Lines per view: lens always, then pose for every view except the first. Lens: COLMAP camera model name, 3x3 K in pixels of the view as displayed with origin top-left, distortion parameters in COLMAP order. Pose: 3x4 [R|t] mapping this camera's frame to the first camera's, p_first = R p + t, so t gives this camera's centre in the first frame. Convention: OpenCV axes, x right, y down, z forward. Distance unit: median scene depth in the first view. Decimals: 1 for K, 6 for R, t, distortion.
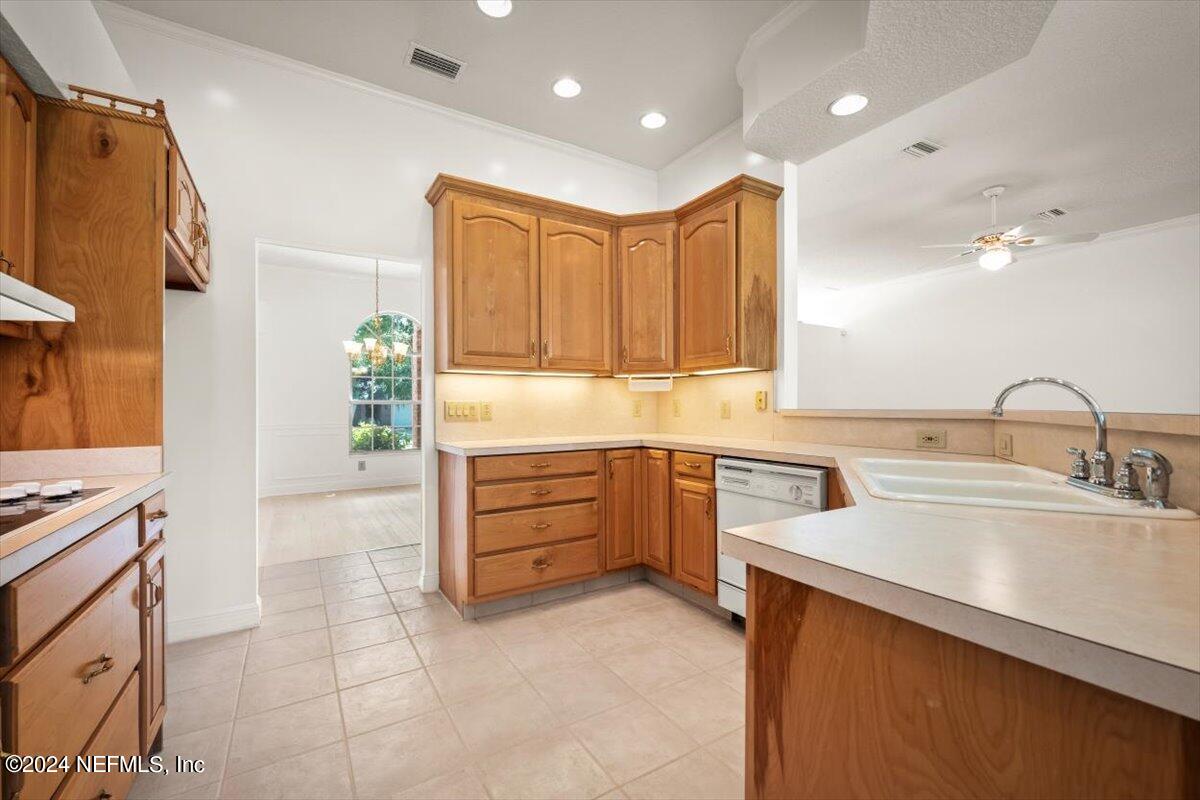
lens RADIAL K [[493.7, 0, 597.5], [0, 493.7, 405.2], [0, 0, 1]] dist [0.001456, 0.000321]
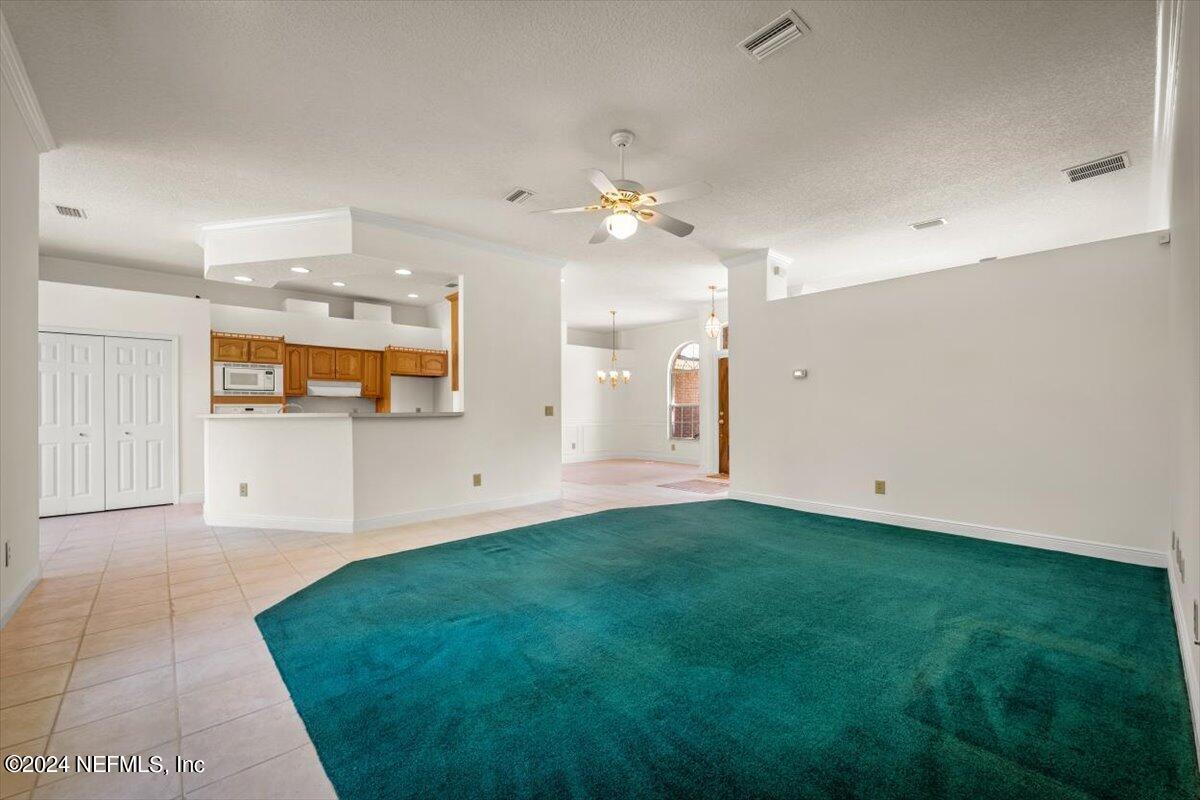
lens RADIAL K [[486.3, 0, 598.8], [0, 486.3, 407.6], [0, 0, 1]] dist [0.000606, 0.000343]
pose [[0.187307, -0.000589, -0.982301, 2.572602], [0.007196, 0.999974, 0.000772, -0.006572], [0.982275, -0.007213, 0.187307, 1.335851]]
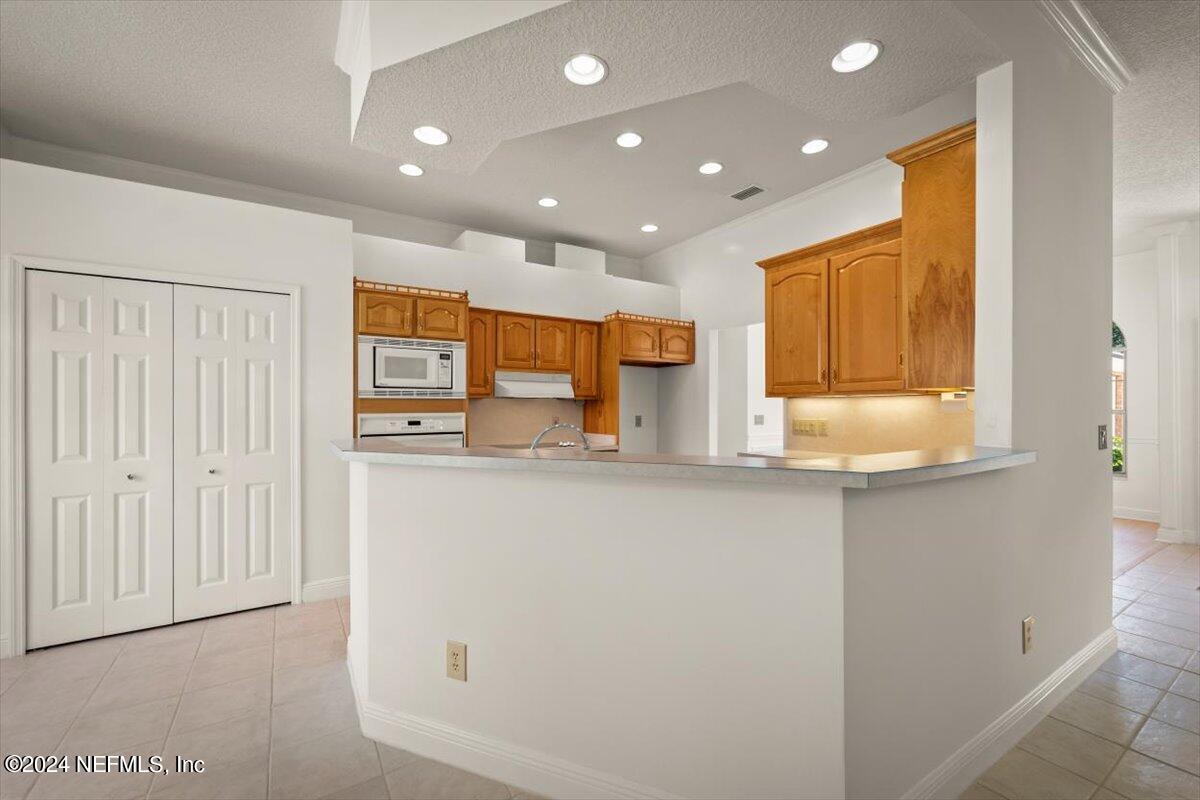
lens RADIAL K [[493.7, 0, 597.5], [0, 493.7, 405.2], [0, 0, 1]] dist [0.001456, 0.000321]
pose [[0.018519, 0.000968, -0.999828, 1.193716], [0.004194, 0.999991, 0.001046, -0.057607], [0.999820, -0.004212, 0.018515, 0.536908]]
